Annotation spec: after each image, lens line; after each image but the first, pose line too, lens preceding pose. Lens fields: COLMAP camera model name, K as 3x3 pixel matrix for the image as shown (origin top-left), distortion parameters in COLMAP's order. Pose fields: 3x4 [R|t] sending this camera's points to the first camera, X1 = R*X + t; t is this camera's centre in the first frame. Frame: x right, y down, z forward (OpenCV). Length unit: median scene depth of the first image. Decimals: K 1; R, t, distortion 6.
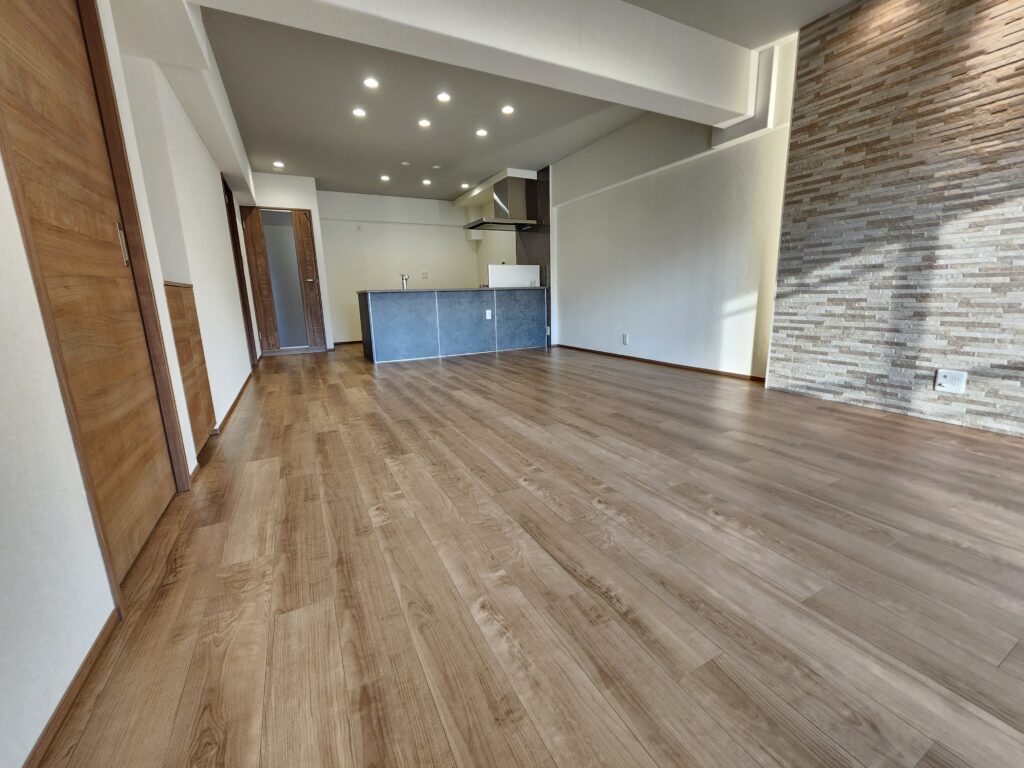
lens RADIAL K [[417.9, 0, 517.2], [0, 417.9, 378.1], [0, 0, 1]] dist [0.001376, -0.001140]
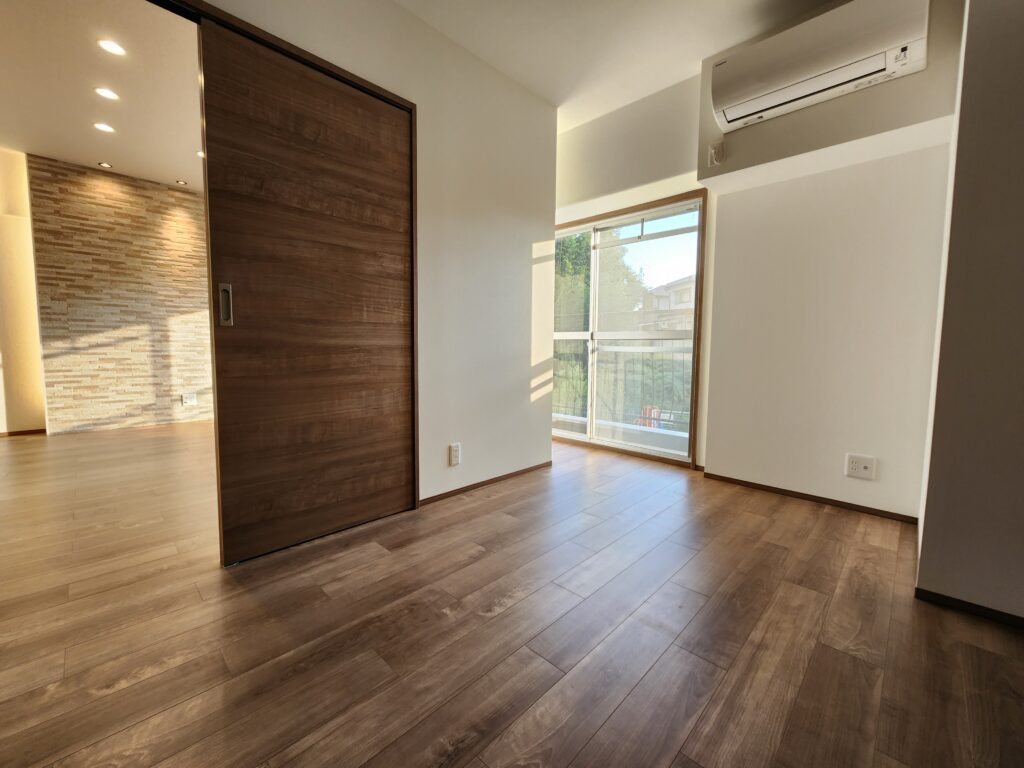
lens RADIAL K [[417.9, 0, 517.2], [0, 417.9, 378.1], [0, 0, 1]] dist [0.001376, -0.001140]
pose [[-0.312475, -0.050505, 0.948583, -1.094452], [0.188387, 0.975457, 0.113993, -0.021334], [-0.931058, 0.214321, -0.295291, 0.123220]]
